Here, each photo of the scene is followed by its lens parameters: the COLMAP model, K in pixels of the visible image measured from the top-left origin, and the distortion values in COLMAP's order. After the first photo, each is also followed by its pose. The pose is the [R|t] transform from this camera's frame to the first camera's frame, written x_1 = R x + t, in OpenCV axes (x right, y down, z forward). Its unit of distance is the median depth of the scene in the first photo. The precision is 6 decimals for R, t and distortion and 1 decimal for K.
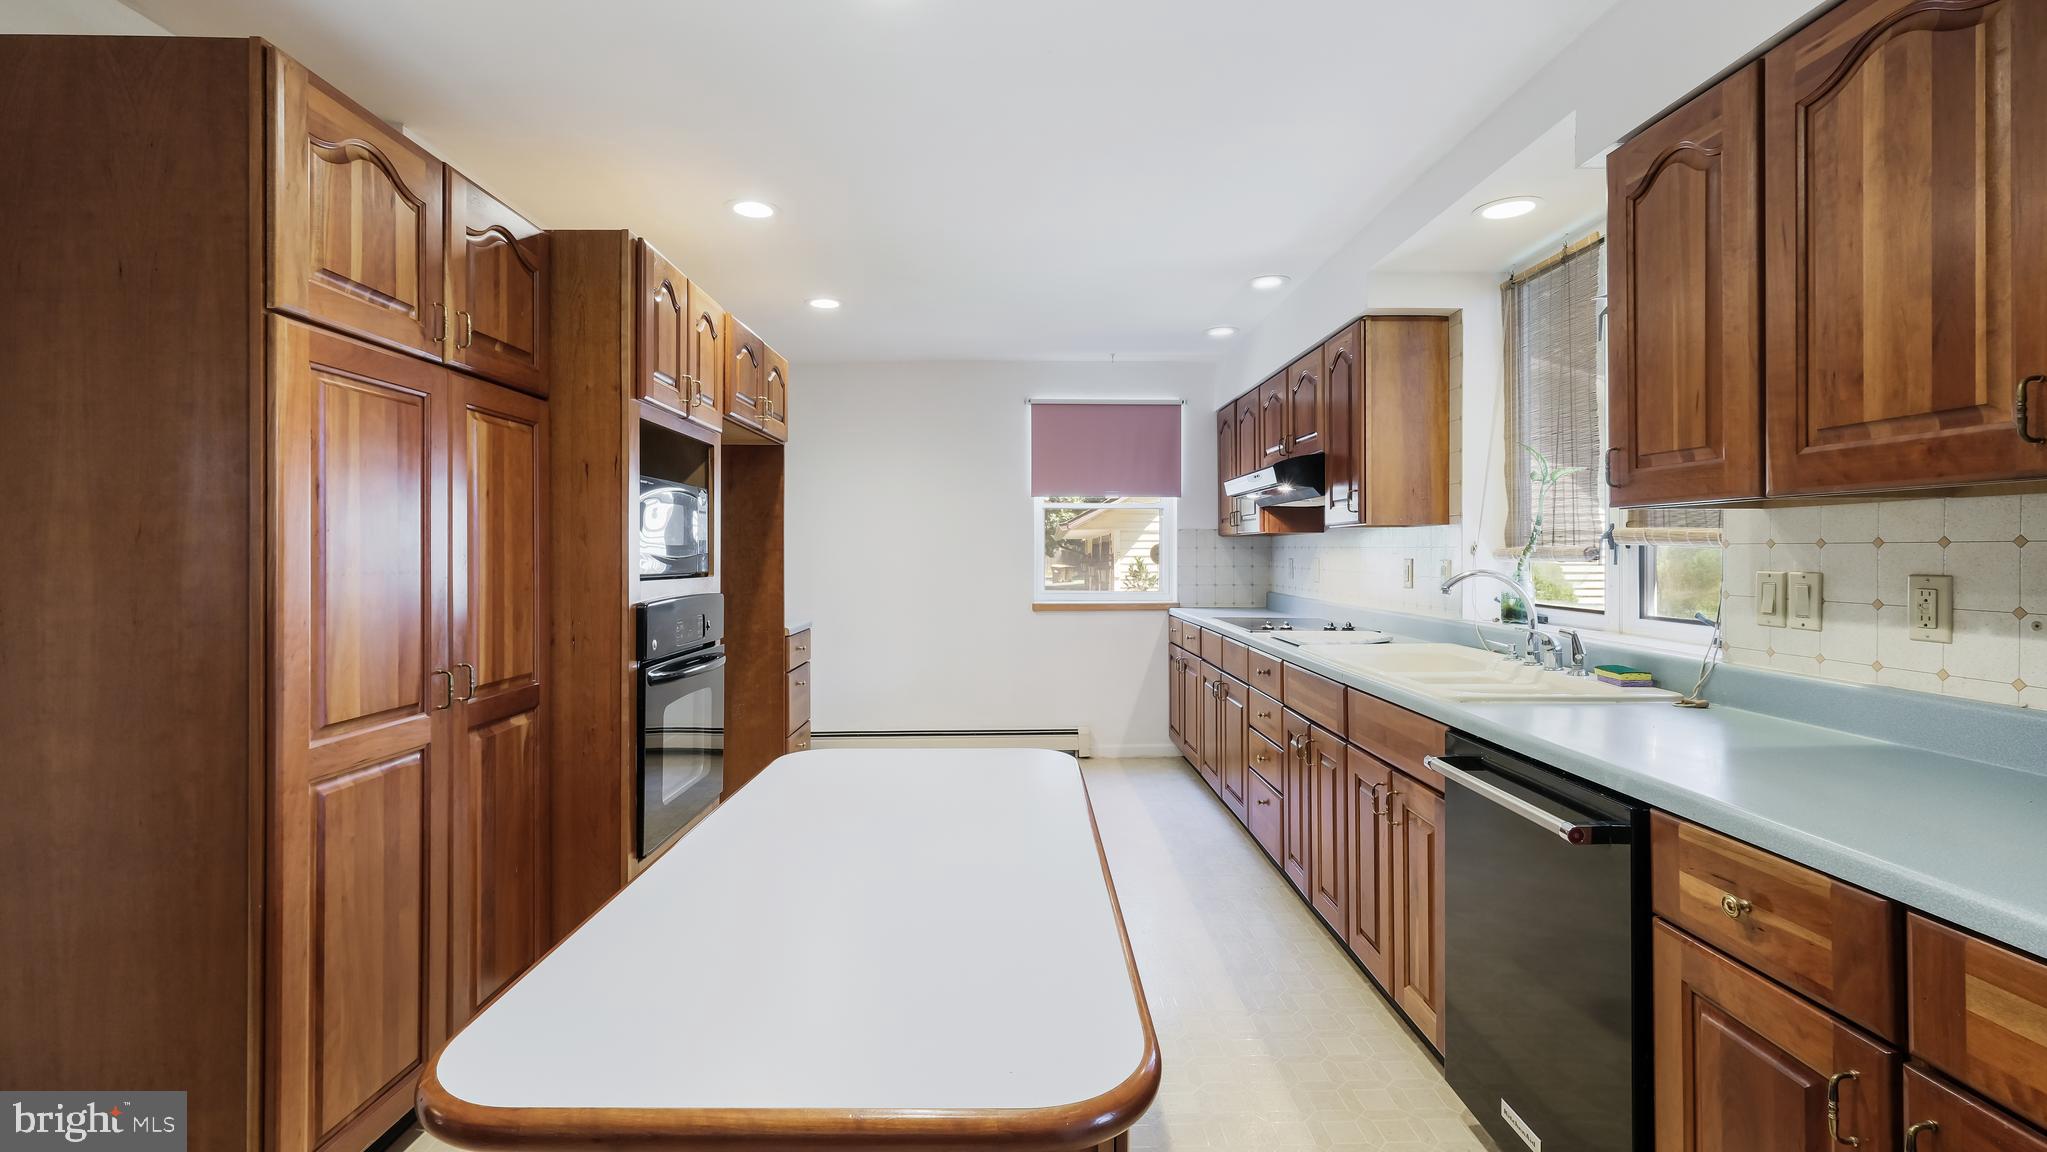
lens RADIAL K [[891.6, 0, 1012.5], [0, 891.6, 549.2], [0, 0, 1]] dist [0.002427, 0.001112]
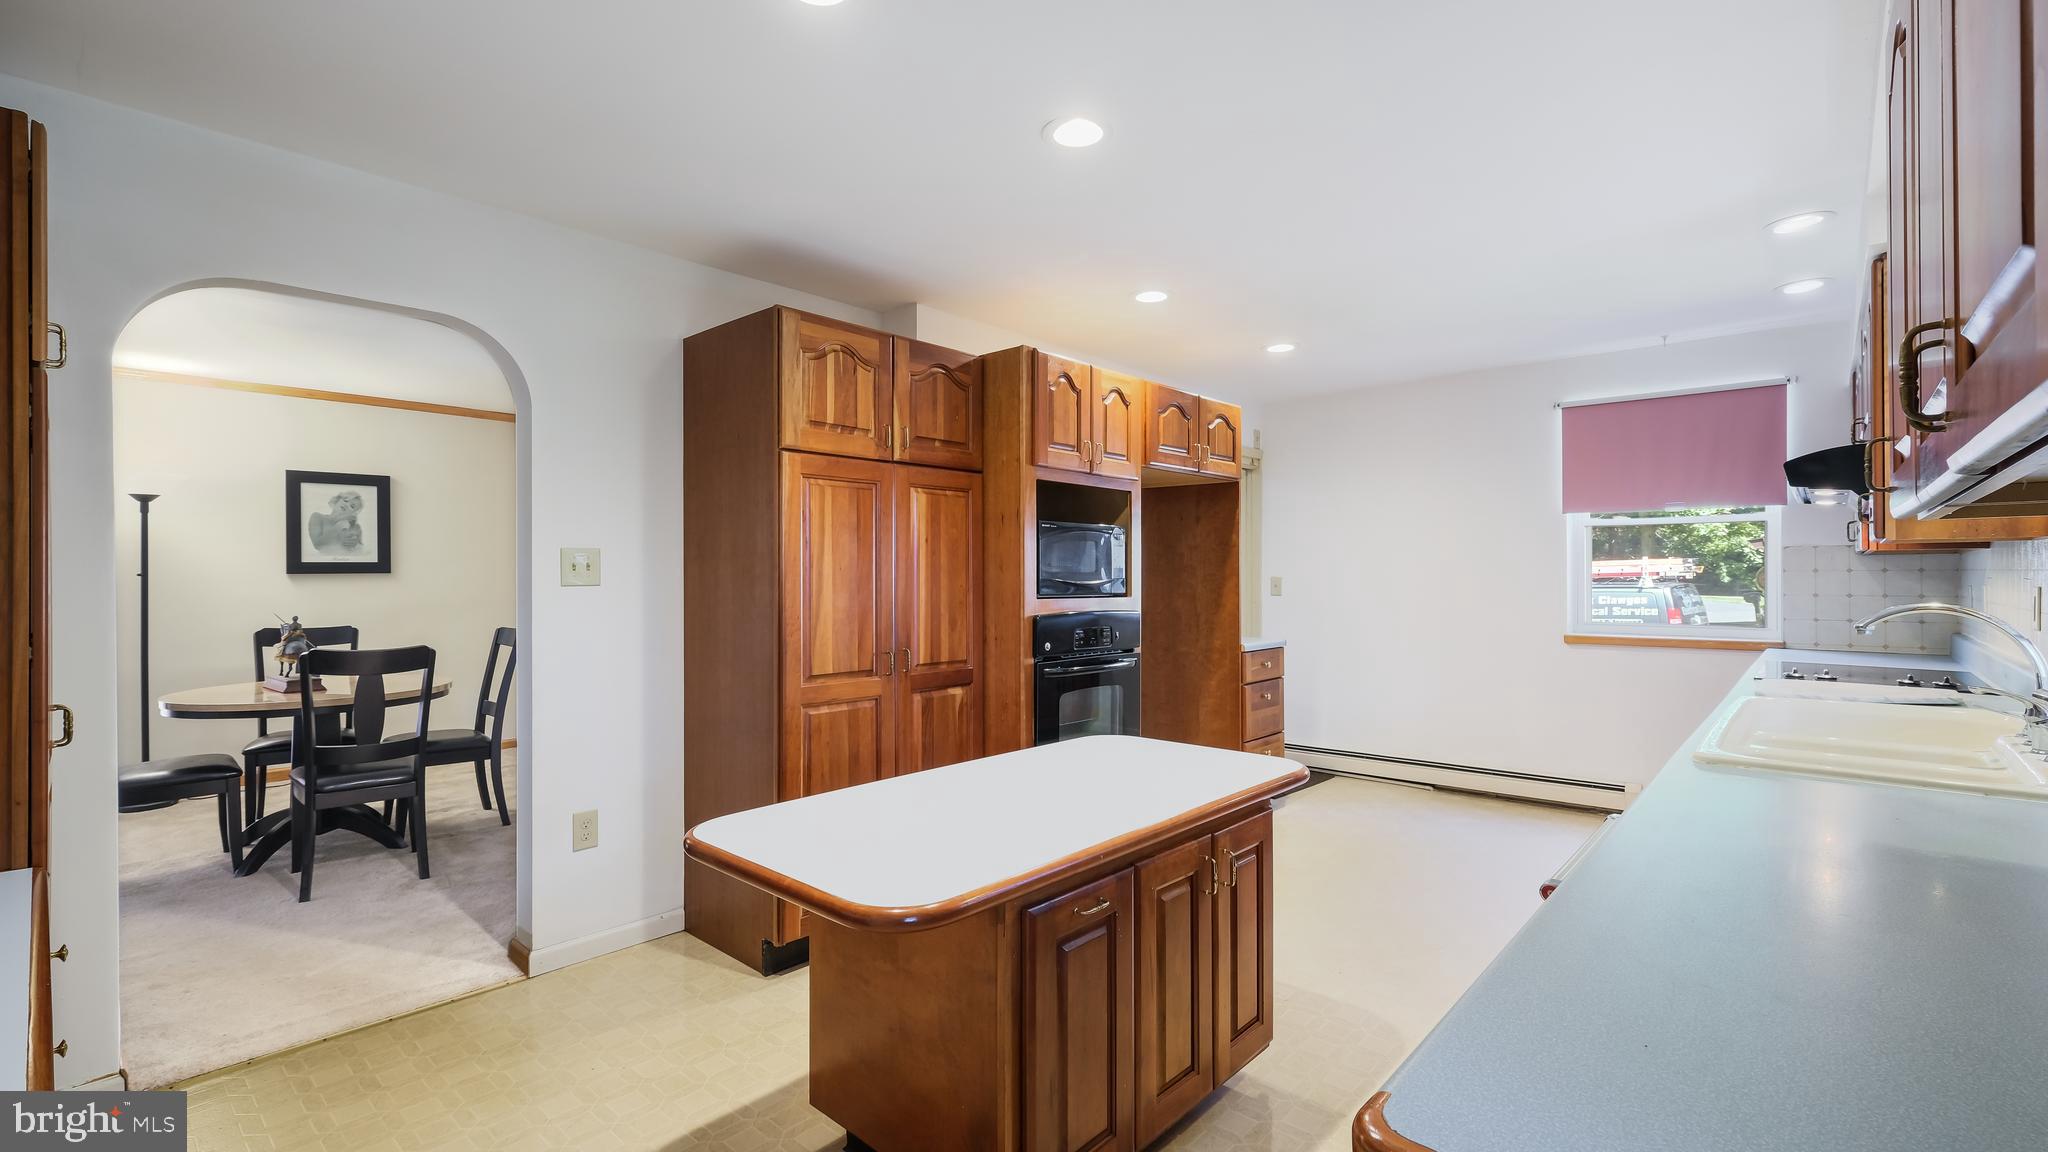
lens RADIAL K [[892.1, 0, 1026.4], [0, 892.1, 570.7], [0, 0, 1]] dist [0.002427, 0.001112]
pose [[0.738435, -0.004133, -0.674312, 0.554747], [0.003562, 0.999991, -0.002229, -0.005459], [0.674315, -0.000756, 0.738443, -0.020199]]
